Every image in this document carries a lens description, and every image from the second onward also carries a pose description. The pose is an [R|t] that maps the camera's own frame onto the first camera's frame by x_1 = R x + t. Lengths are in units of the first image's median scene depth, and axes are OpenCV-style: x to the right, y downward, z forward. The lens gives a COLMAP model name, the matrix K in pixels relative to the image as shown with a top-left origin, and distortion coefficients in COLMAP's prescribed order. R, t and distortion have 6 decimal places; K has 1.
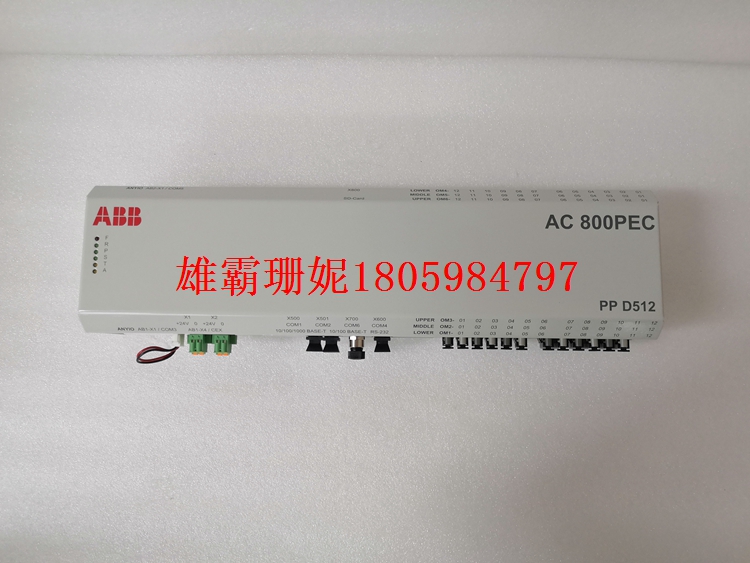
lens RADIAL K [[576.7, 0, 376.5], [0, 576.7, 280.4], [0, 0, 1]] dist [0.013478, 0.001443]
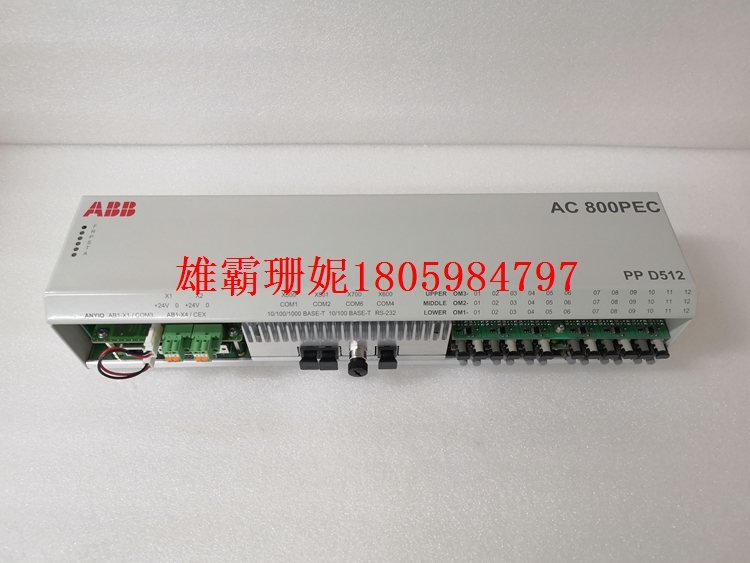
lens RADIAL K [[576.7, 0, 375.9], [0, 576.7, 281.3], [0, 0, 1]] dist [0.013478, 0.001443]
pose [[0.999453, -0.010330, 0.031411, -0.036561], [0.024273, 0.874279, -0.484817, 0.475836], [-0.022454, 0.485314, 0.874051, 0.204253]]
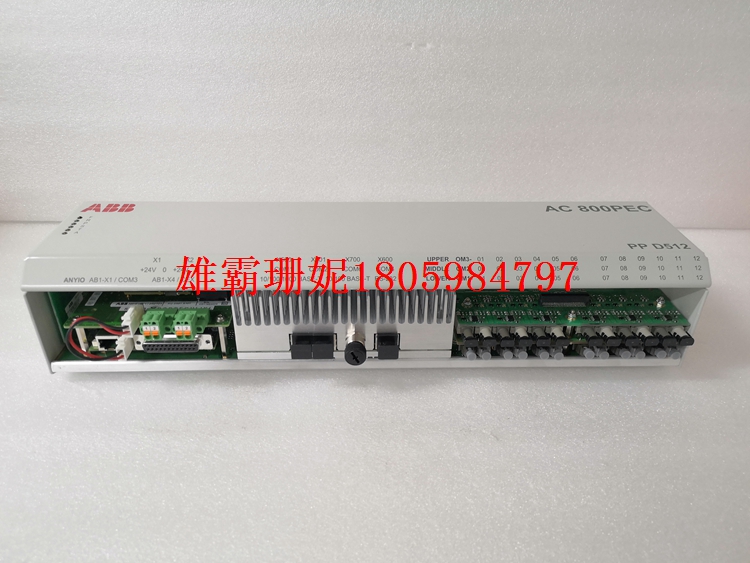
lens RADIAL K [[576.7, 0, 376.3], [0, 576.7, 279.4], [0, 0, 1]] dist [0.013478, 0.001443]
pose [[0.998608, 0.000174, 0.052753, -0.052180], [0.041989, 0.602723, -0.796845, 0.756235], [-0.031934, 0.797951, 0.601876, 0.498815]]
